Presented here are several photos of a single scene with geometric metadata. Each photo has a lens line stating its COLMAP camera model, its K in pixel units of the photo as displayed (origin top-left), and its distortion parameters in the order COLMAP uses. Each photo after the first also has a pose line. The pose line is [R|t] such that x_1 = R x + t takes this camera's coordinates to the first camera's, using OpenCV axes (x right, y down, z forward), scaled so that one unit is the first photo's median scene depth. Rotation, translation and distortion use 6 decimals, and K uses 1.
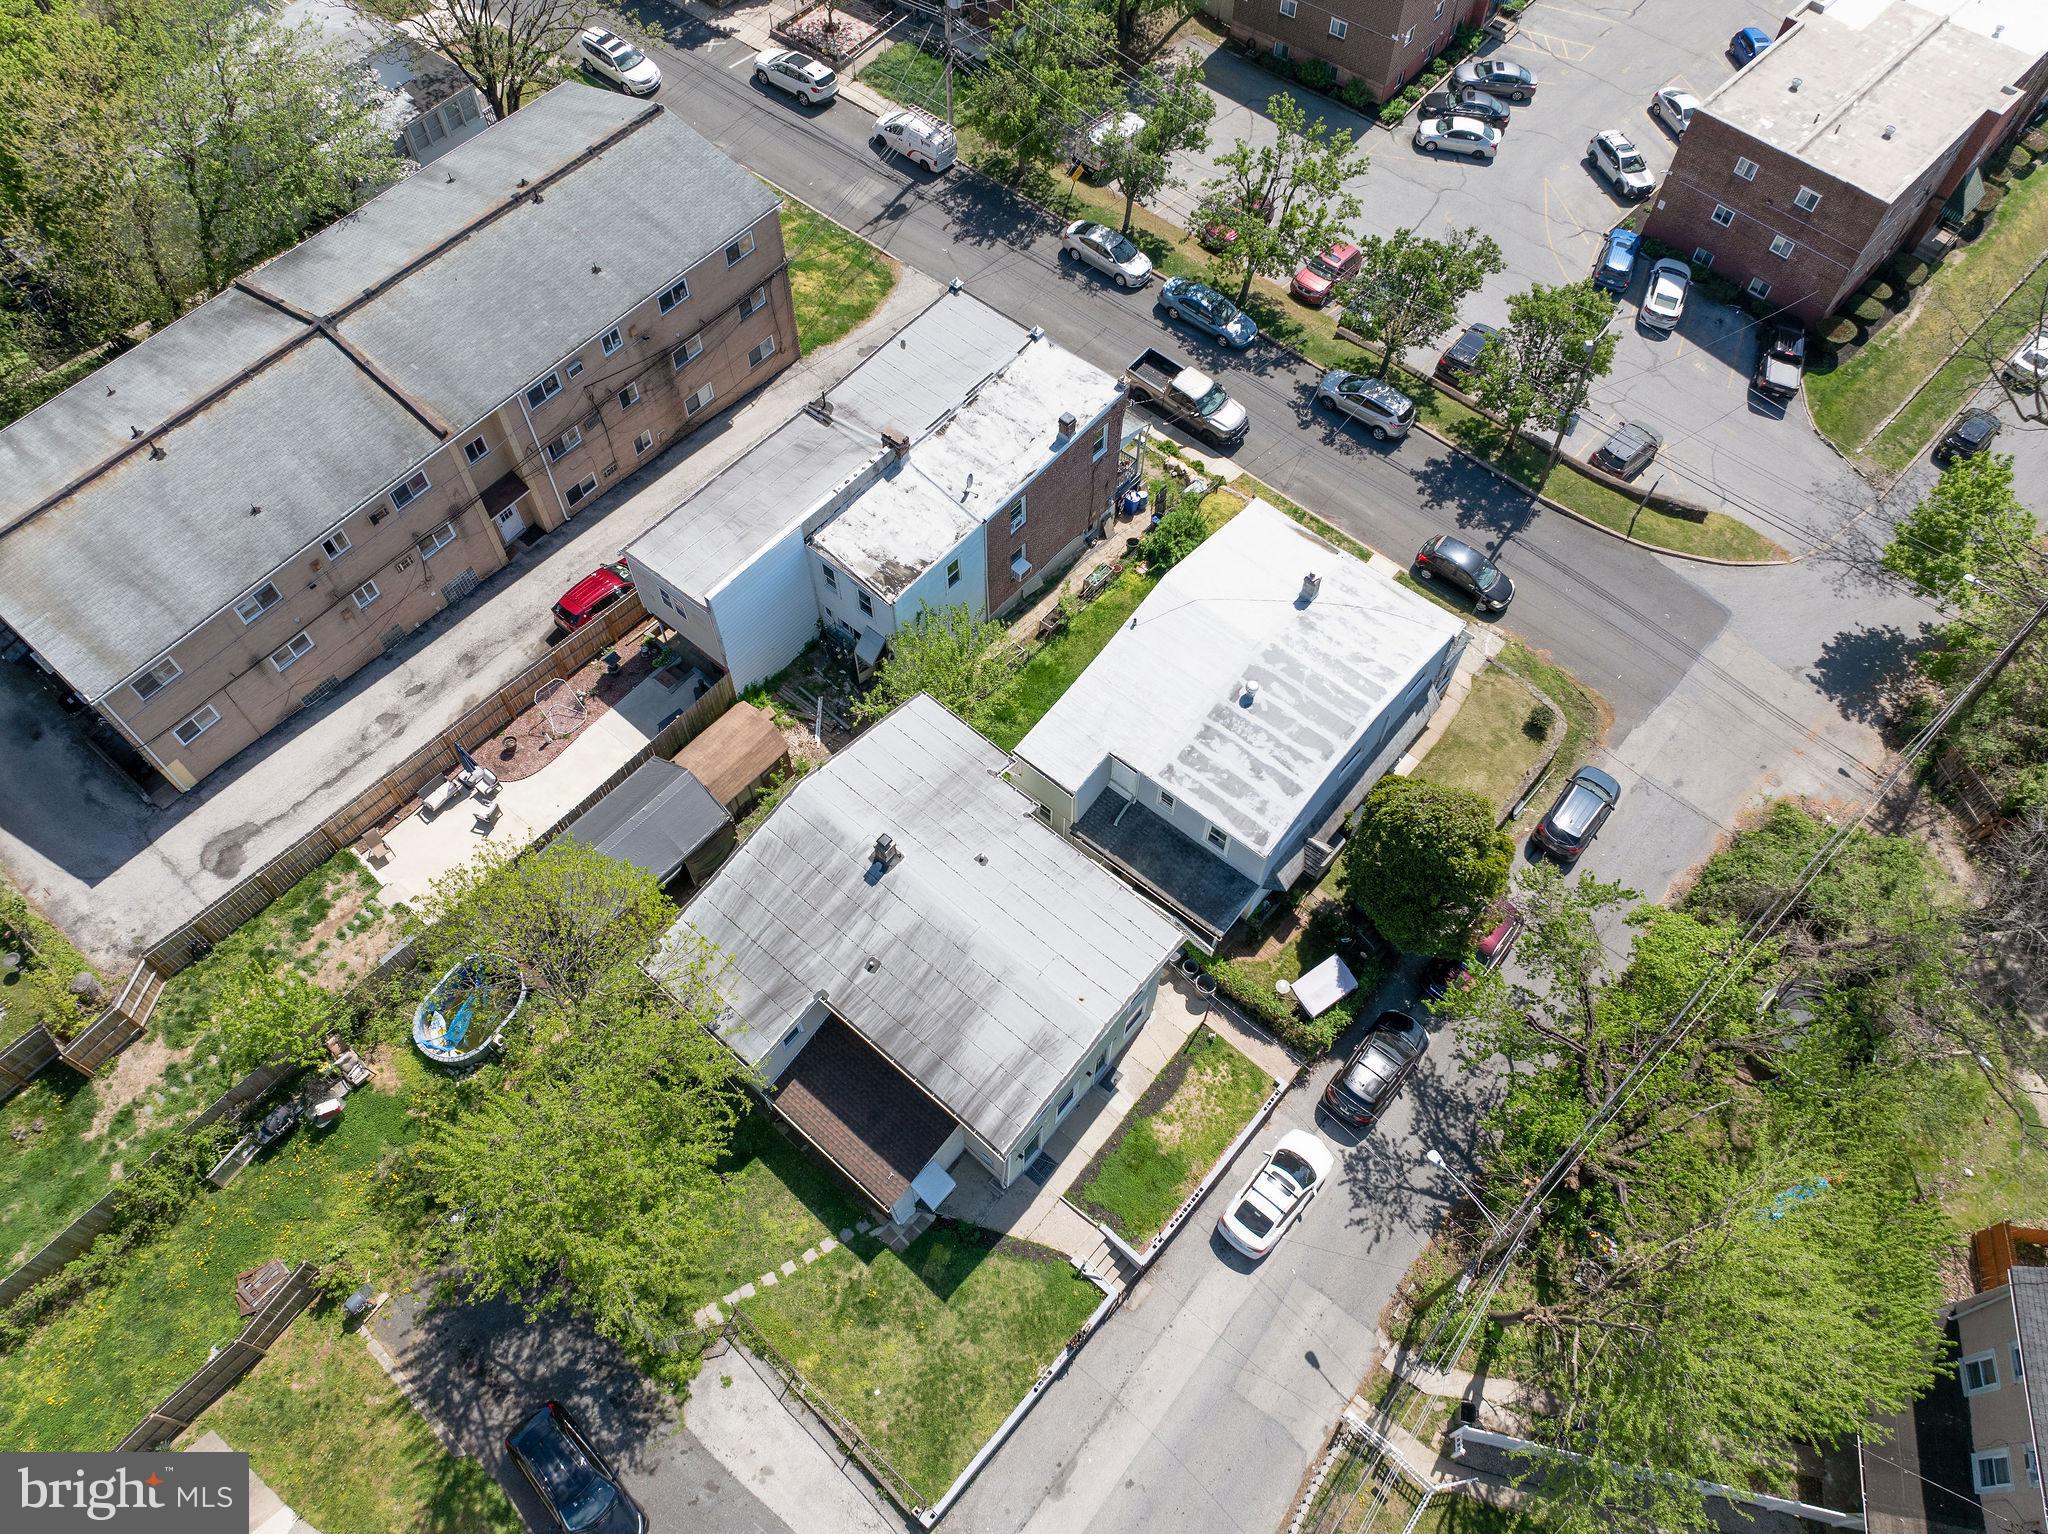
lens RADIAL K [[1443.0, 0, 1029.4], [0, 1443.0, 761.6], [0, 0, 1]] dist [-0.034603, -0.004466]
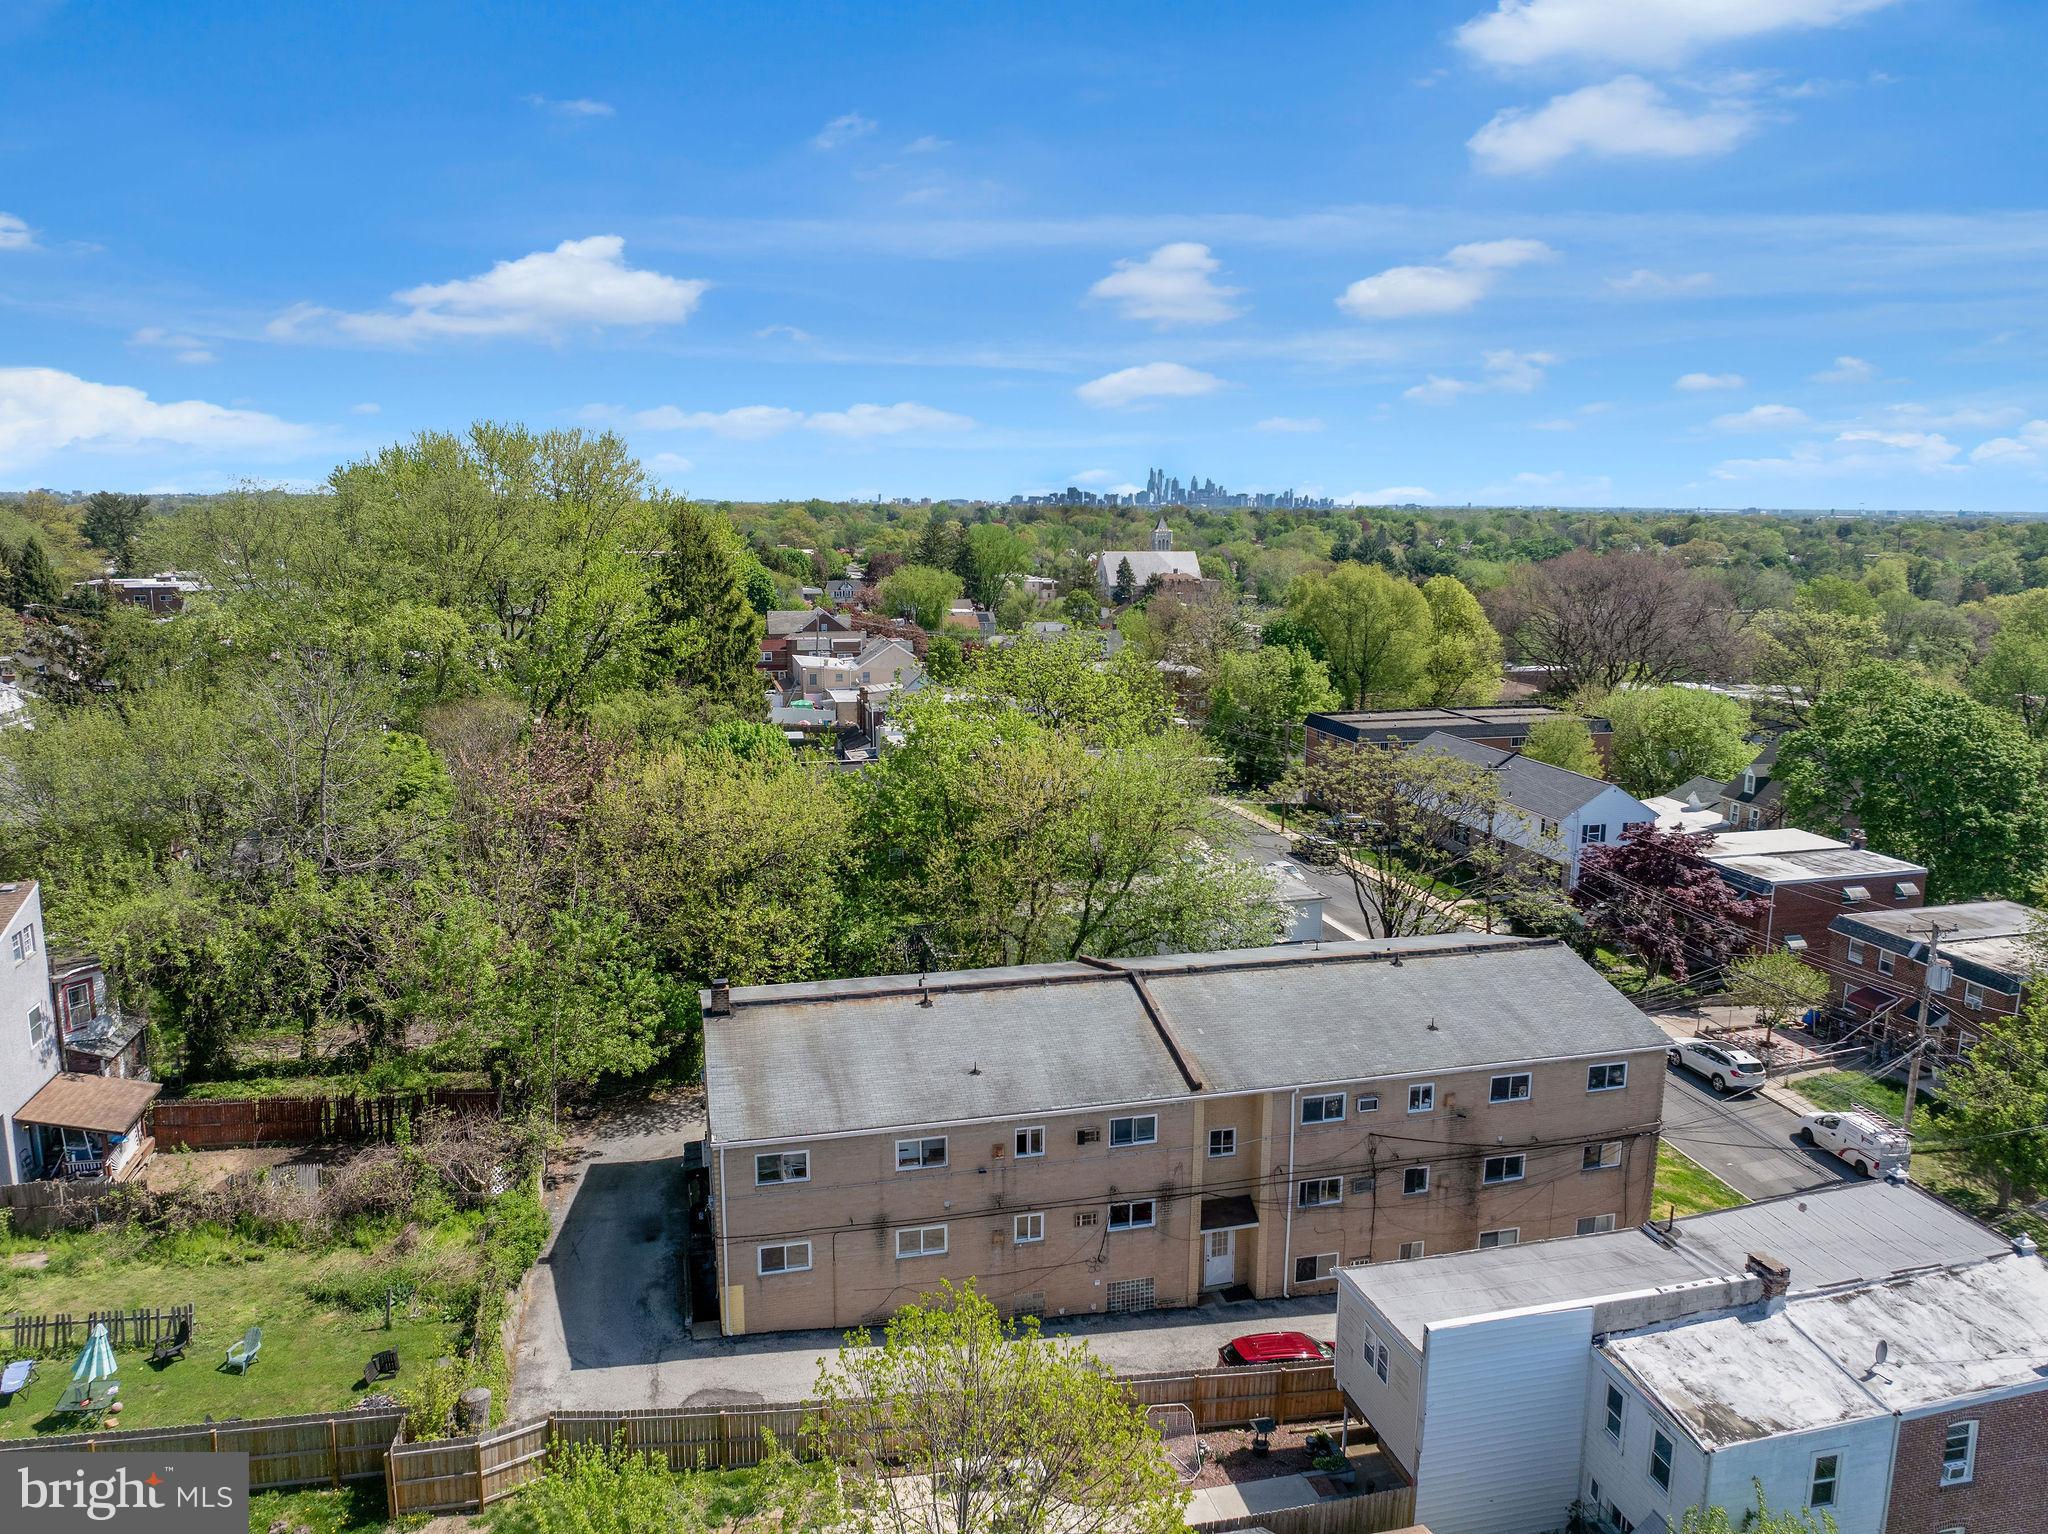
lens RADIAL K [[1450.7, 0, 1028.1], [0, 1450.7, 758.2], [0, 0, 1]] dist [-0.057606, 0.030475]
pose [[0.801087, 0.104266, -0.589396, -0.001352], [-0.509473, 0.635626, -0.580014, 0.197669], [0.314160, 0.764923, 0.562313, 0.330137]]
